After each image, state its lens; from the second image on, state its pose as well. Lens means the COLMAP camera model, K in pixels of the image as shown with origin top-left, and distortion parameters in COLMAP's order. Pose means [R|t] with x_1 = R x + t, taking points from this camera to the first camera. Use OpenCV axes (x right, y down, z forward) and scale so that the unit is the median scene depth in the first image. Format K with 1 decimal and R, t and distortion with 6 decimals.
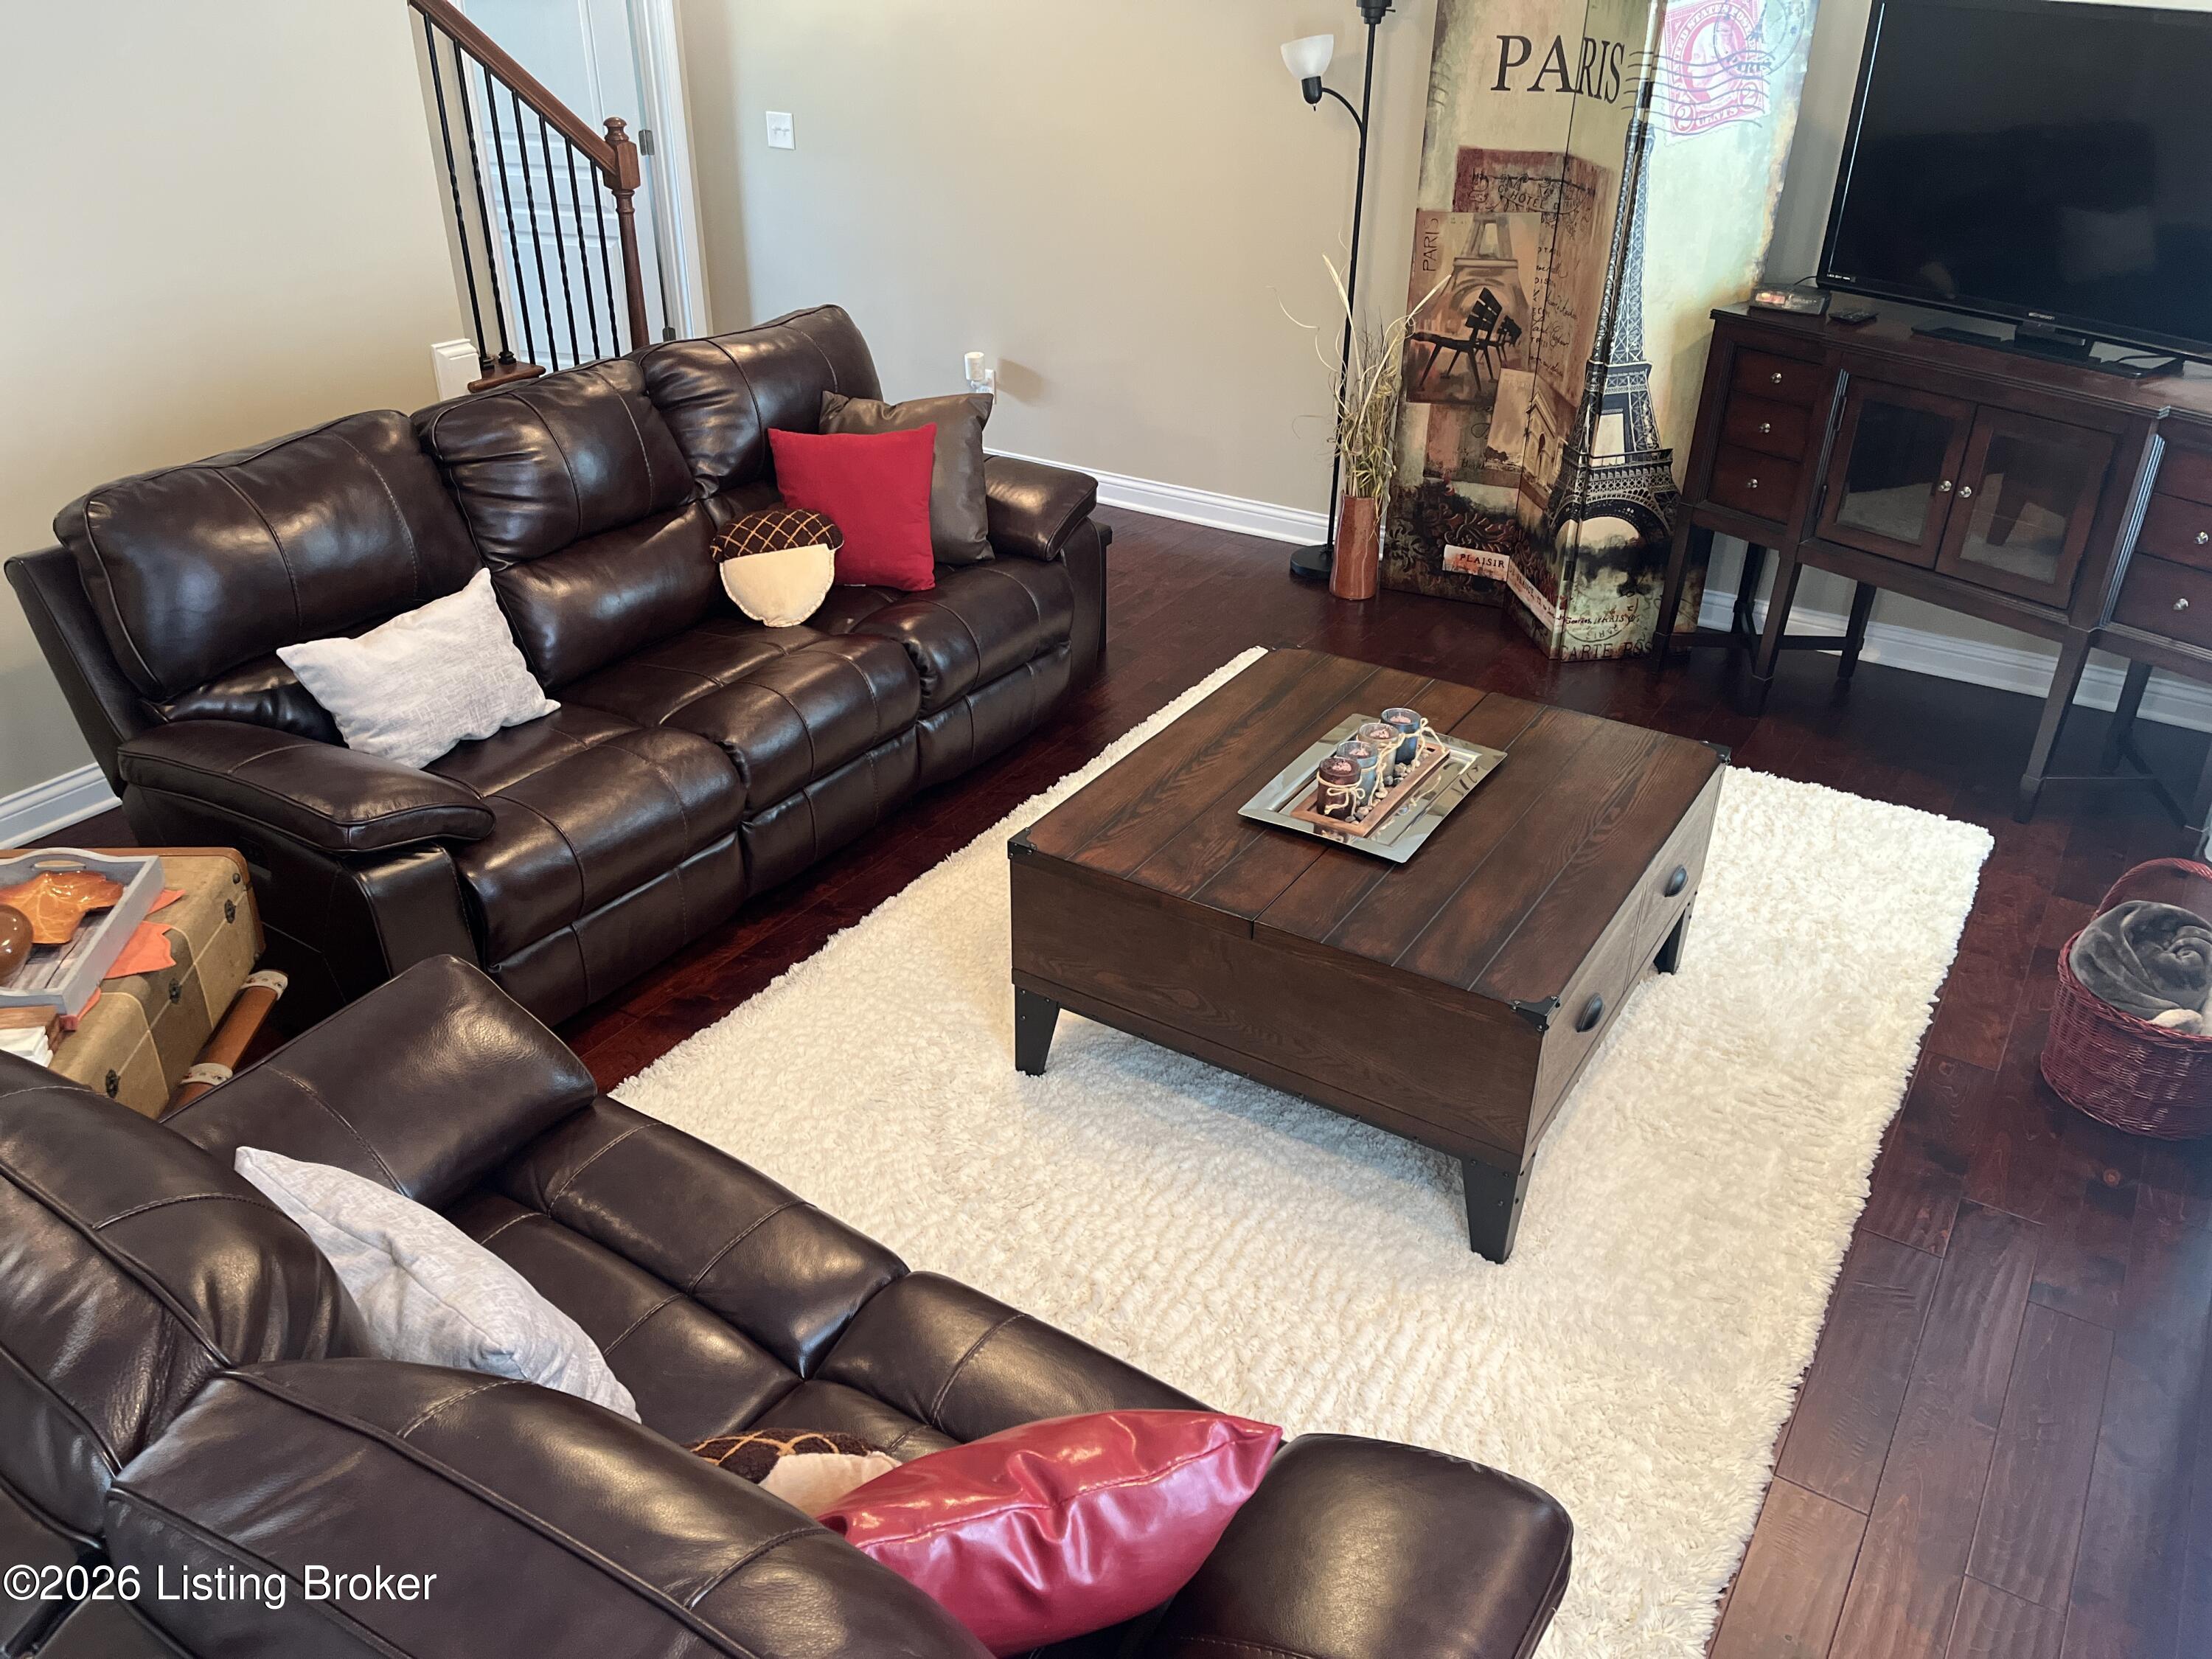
lens RADIAL K [[1659.1, 0, 1116.1], [0, 1659.1, 816.5], [0, 0, 1]] dist [0.022369, -0.008727]
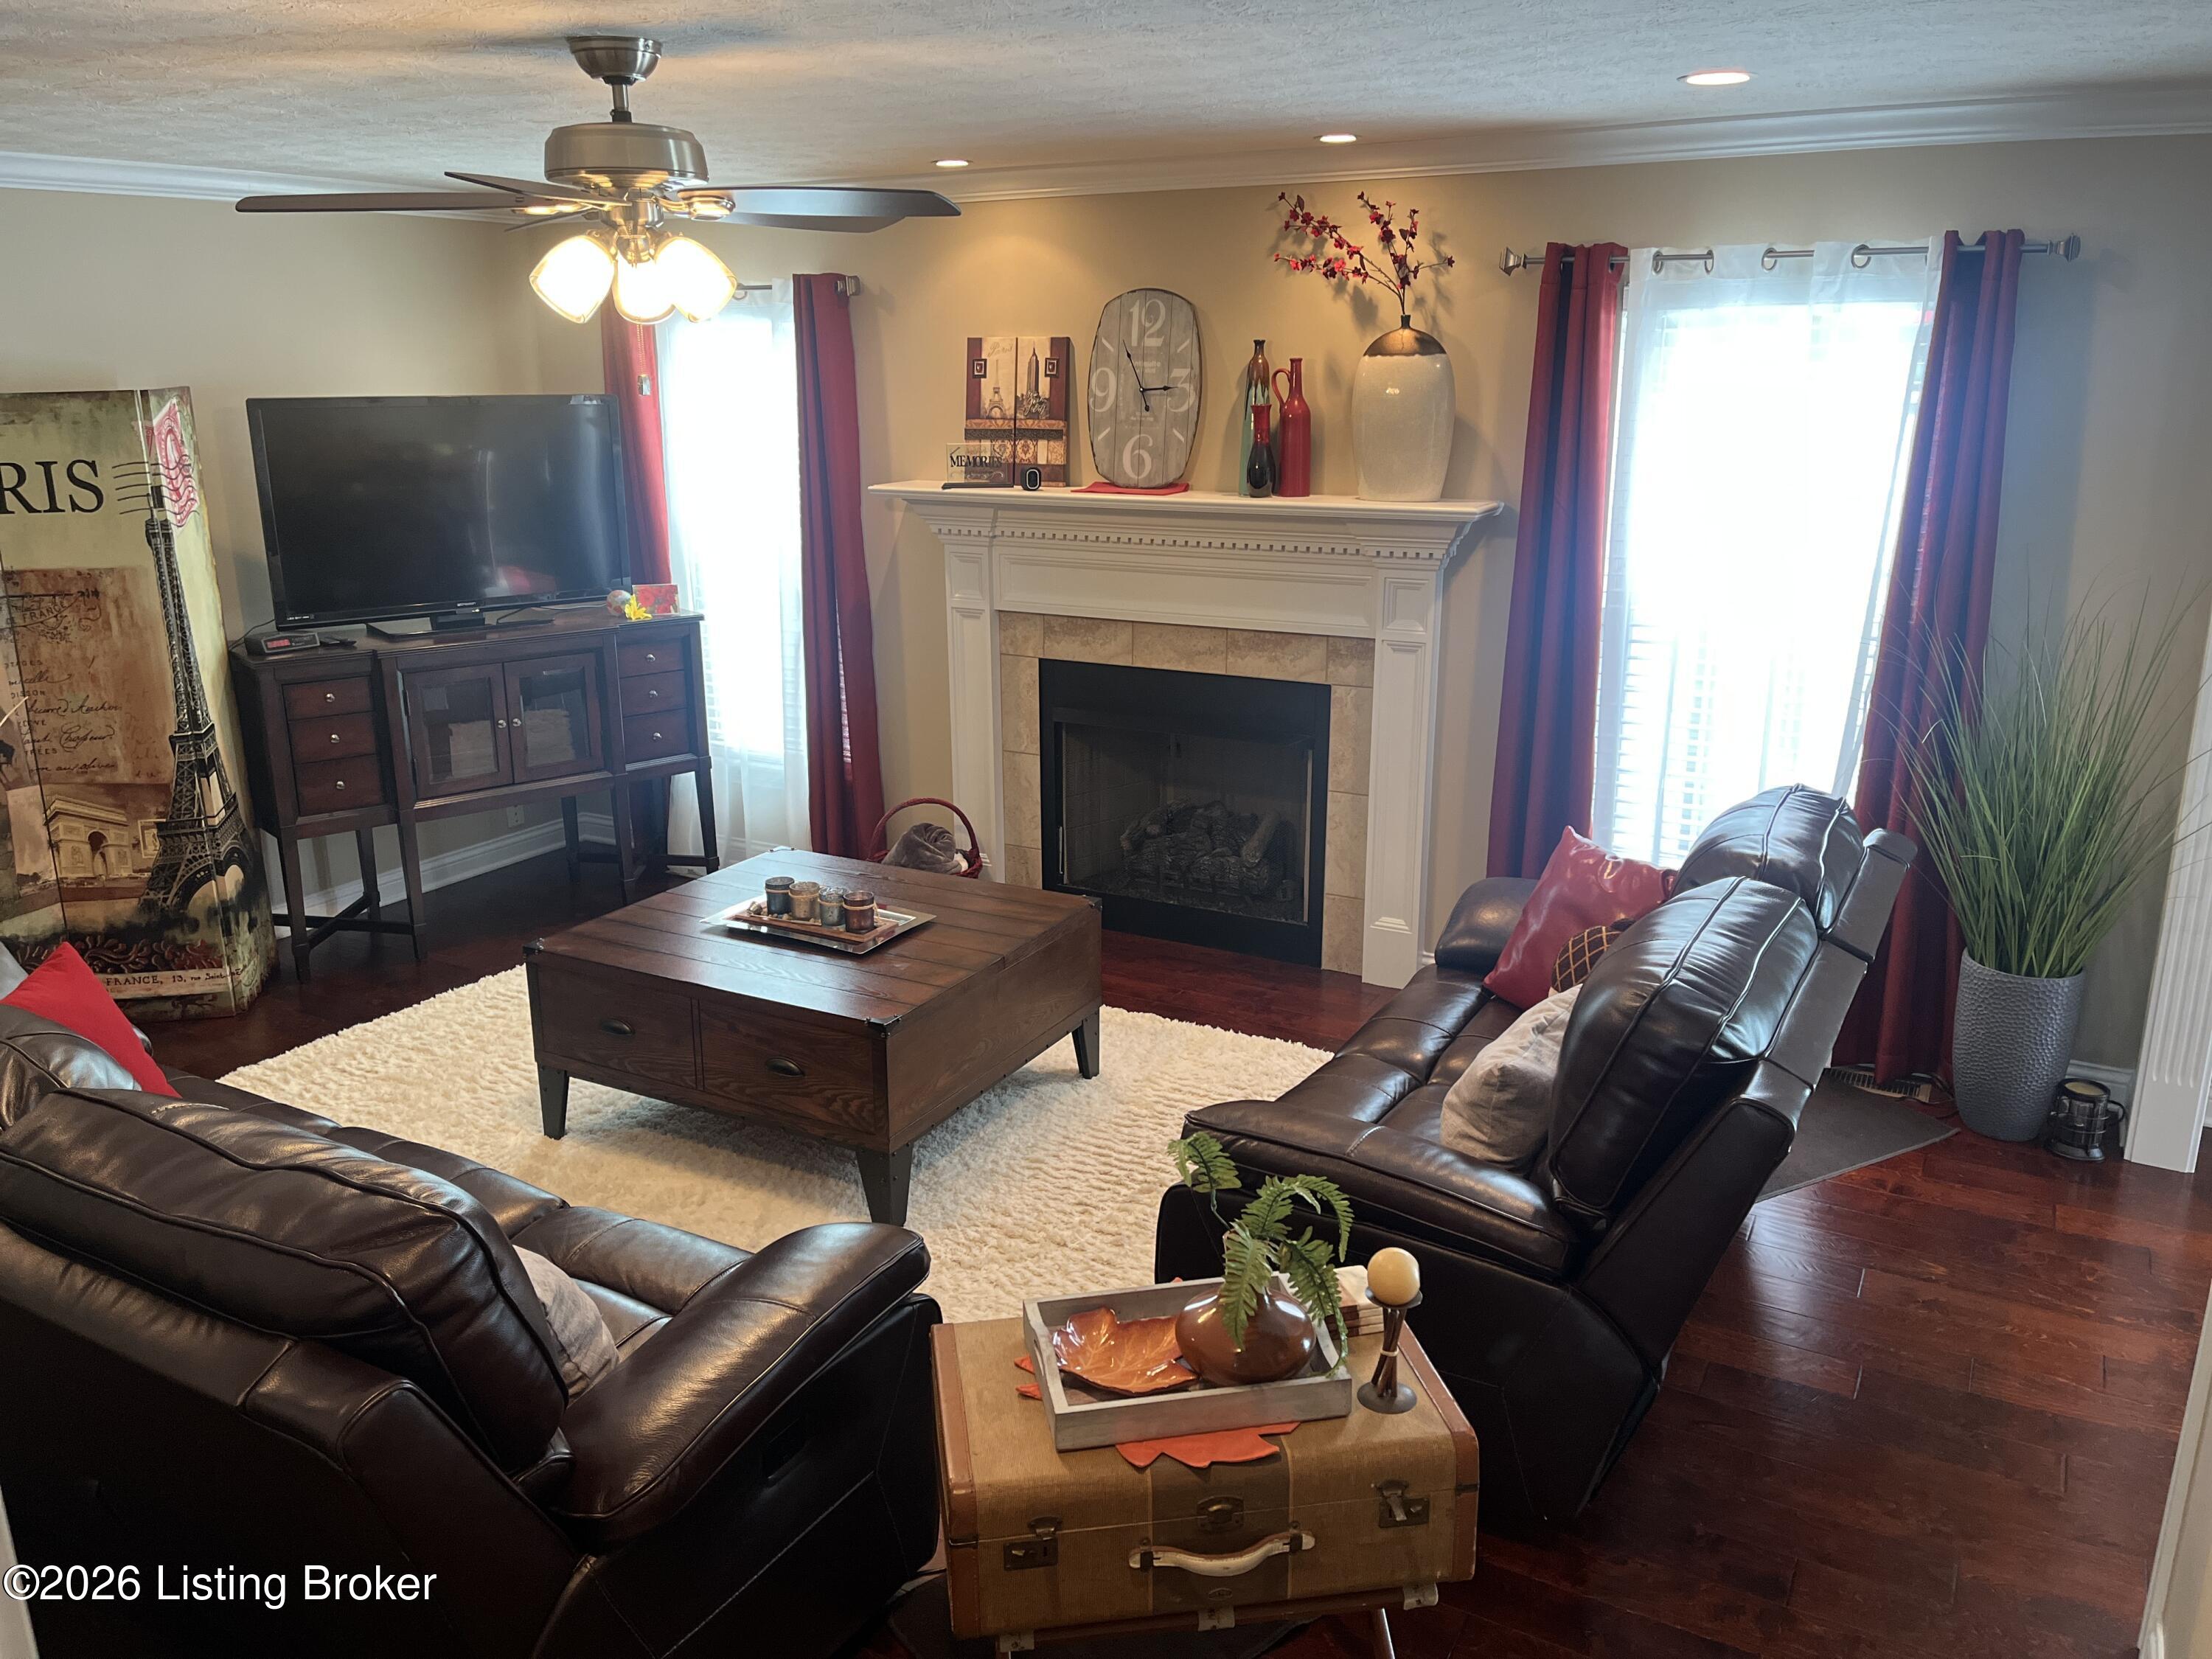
lens RADIAL K [[1659.1, 0, 1116.1], [0, 1659.1, 816.5], [0, 0, 1]] dist [0.022369, -0.008727]
pose [[-0.056408, -0.276646, 0.959315, -0.733929], [0.484841, 0.832355, 0.268542, -0.215227], [-0.872782, 0.480263, 0.087178, 0.394939]]
